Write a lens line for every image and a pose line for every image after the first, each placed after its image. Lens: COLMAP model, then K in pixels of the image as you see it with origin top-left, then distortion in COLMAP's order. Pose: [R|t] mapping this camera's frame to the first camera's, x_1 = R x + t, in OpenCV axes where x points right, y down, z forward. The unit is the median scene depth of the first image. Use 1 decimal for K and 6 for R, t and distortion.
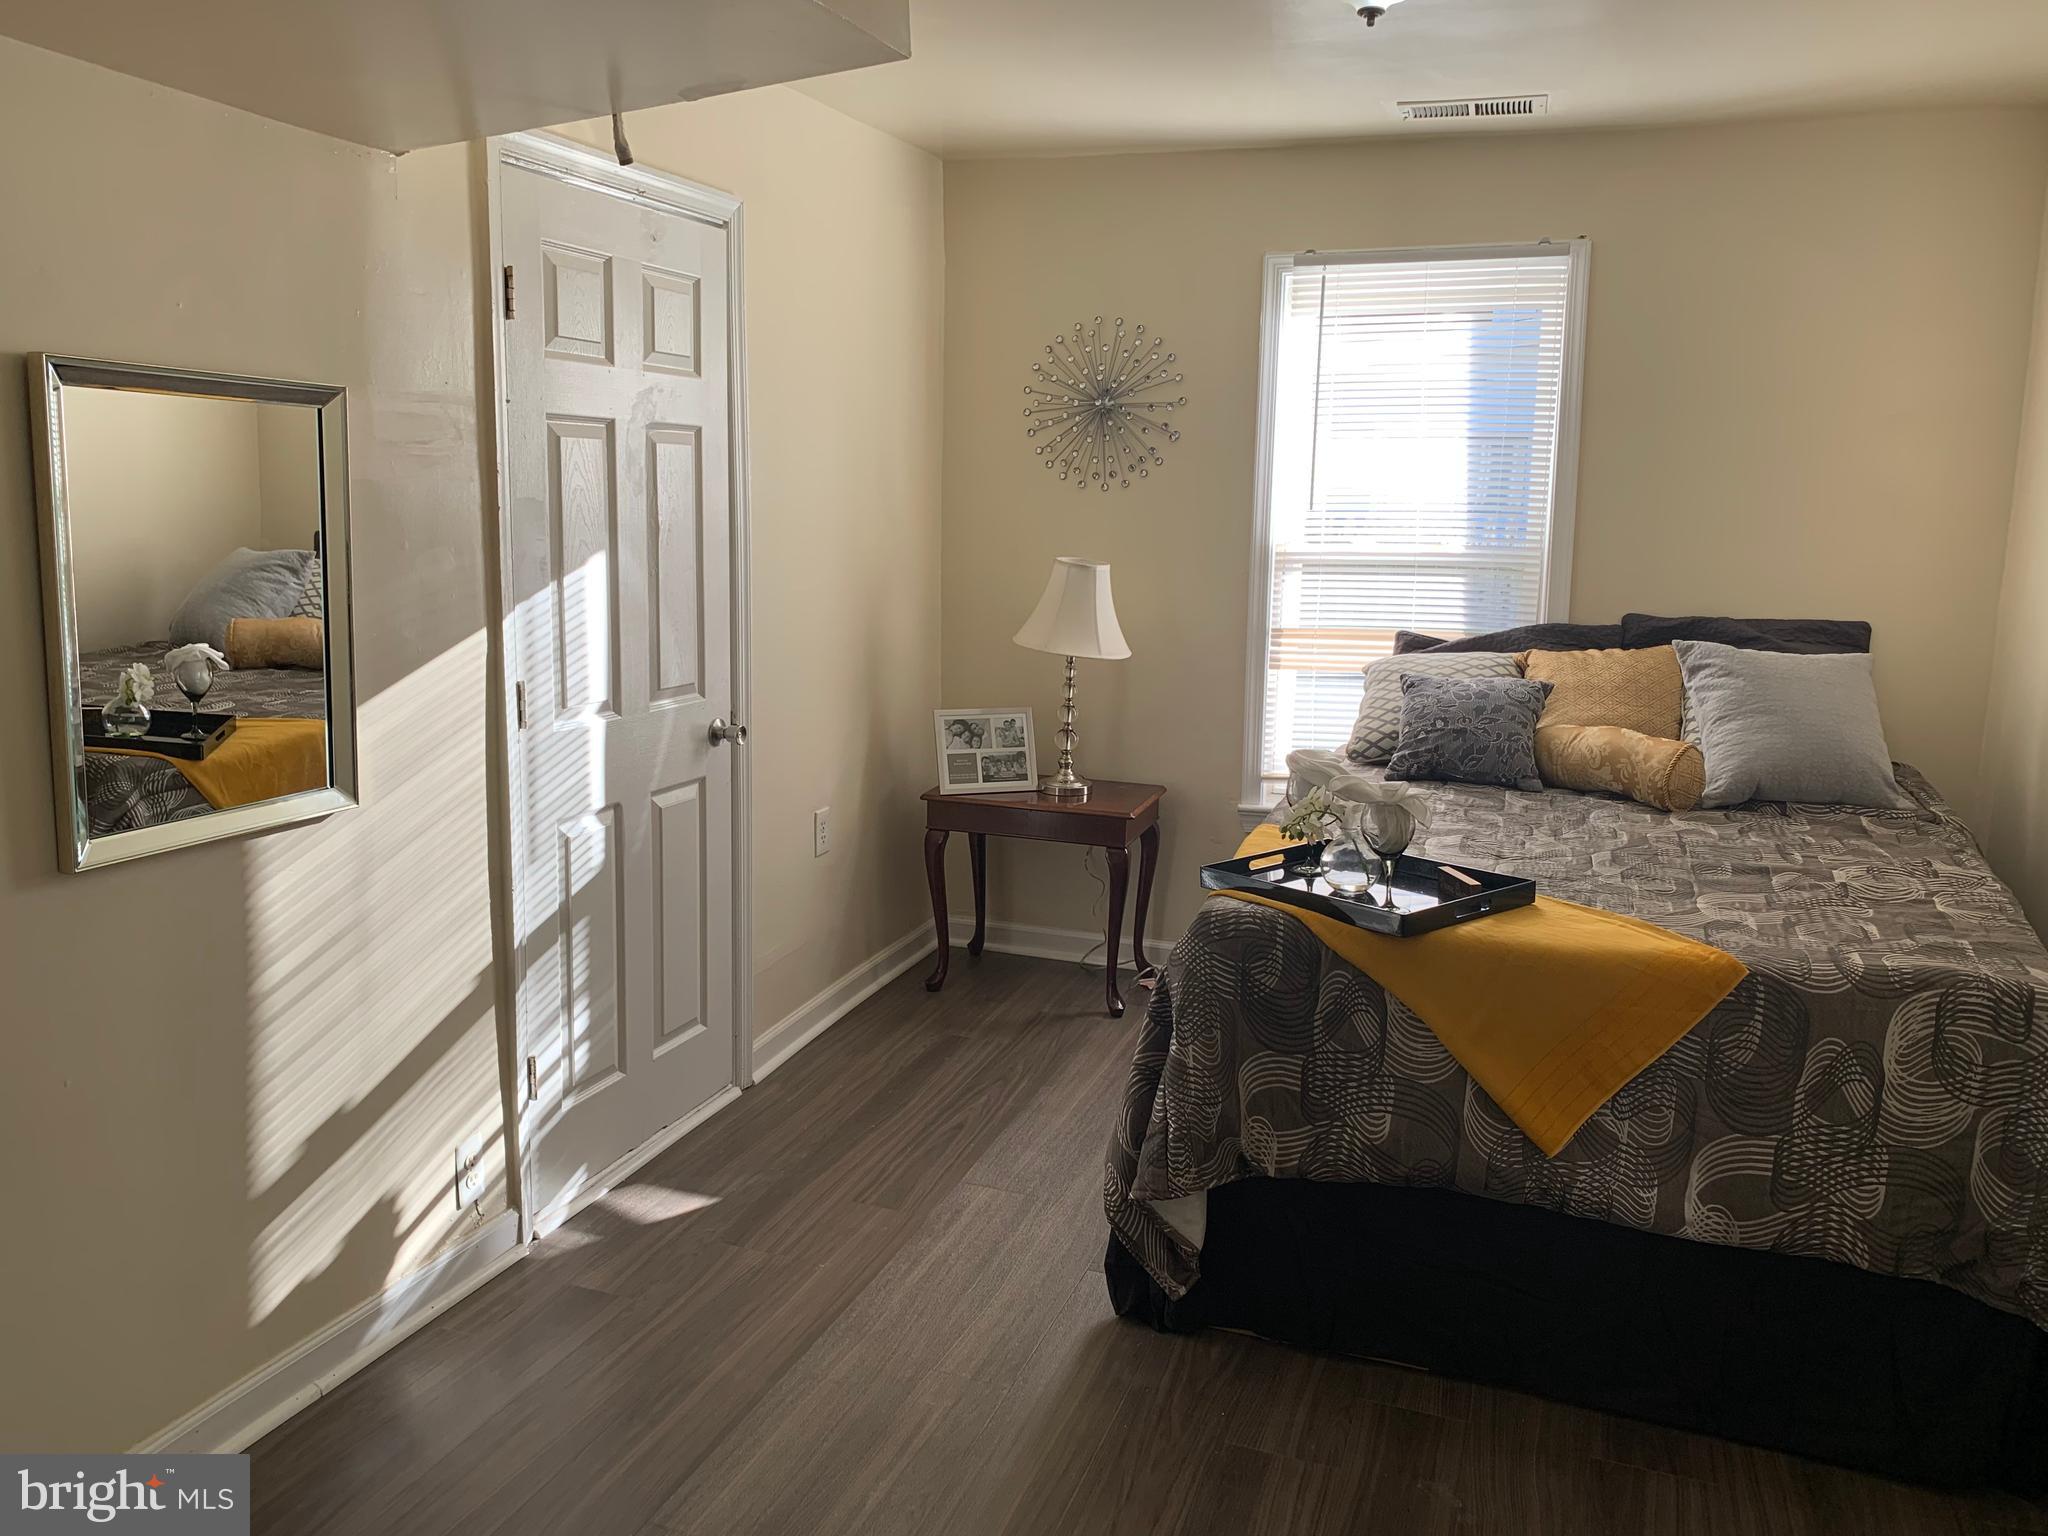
lens RADIAL K [[1560.7, 0, 1011.1], [0, 1560.7, 778.2], [0, 0, 1]] dist [0.034089, -0.033971]
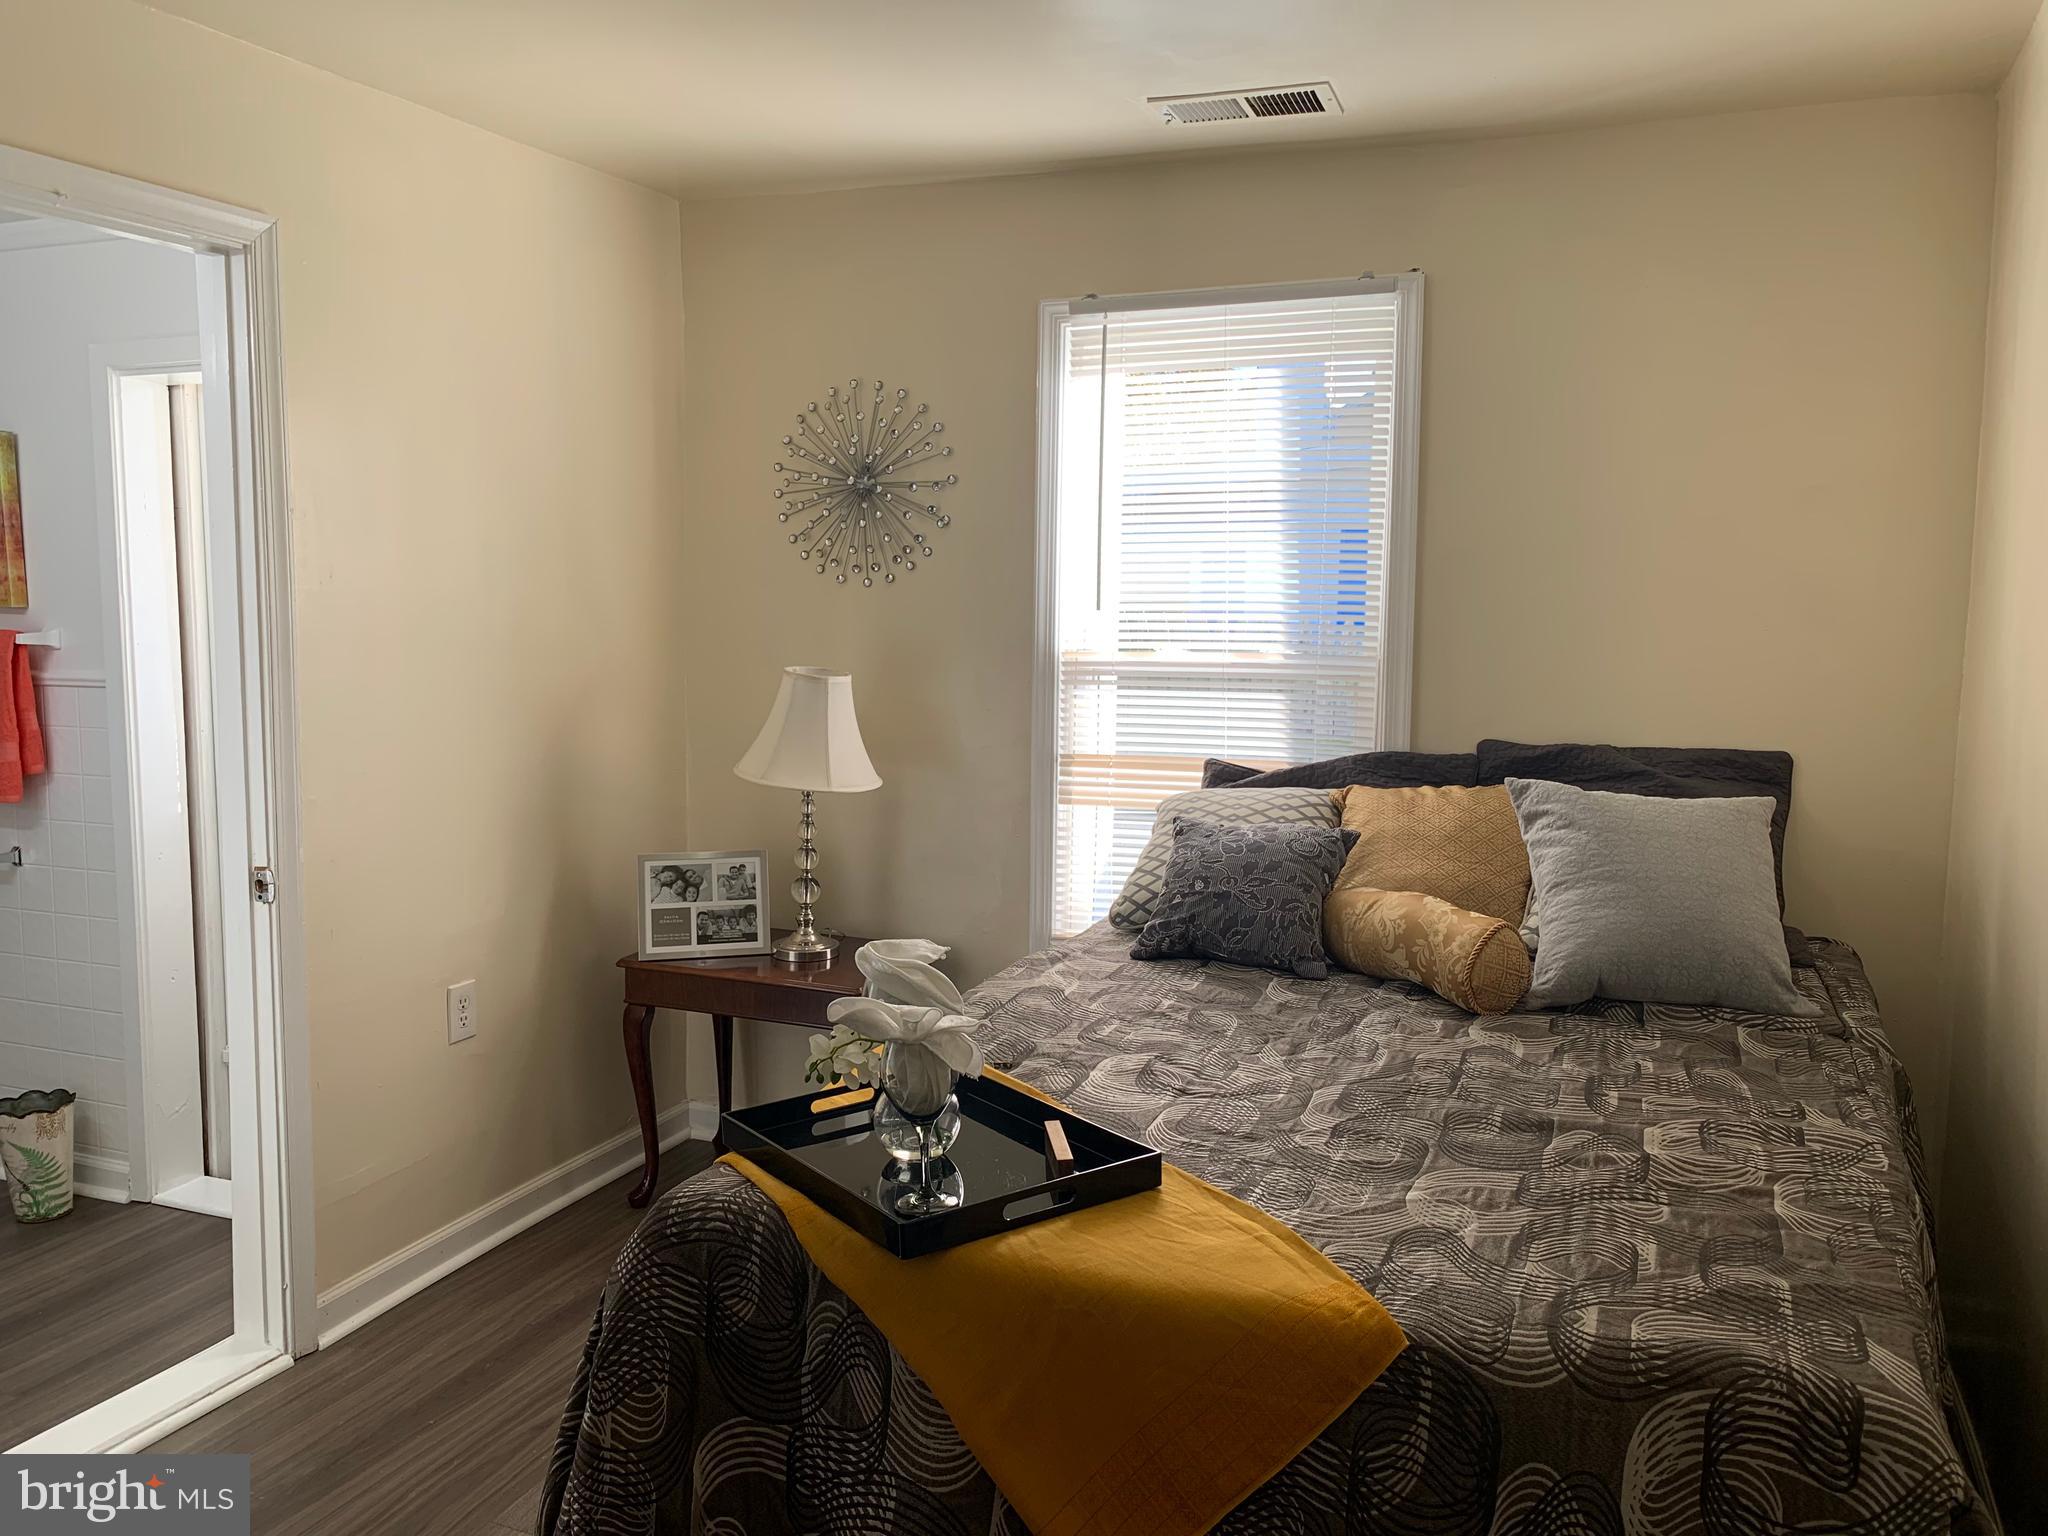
lens RADIAL K [[1560.7, 0, 1024.6], [0, 1560.7, 764.6], [0, 0, 1]] dist [0.034089, -0.033971]
pose [[0.998784, 0.001949, -0.049260, 0.212348], [-0.005581, 0.997266, -0.073686, -0.034841], [0.048982, 0.073871, 0.996064, 0.219373]]
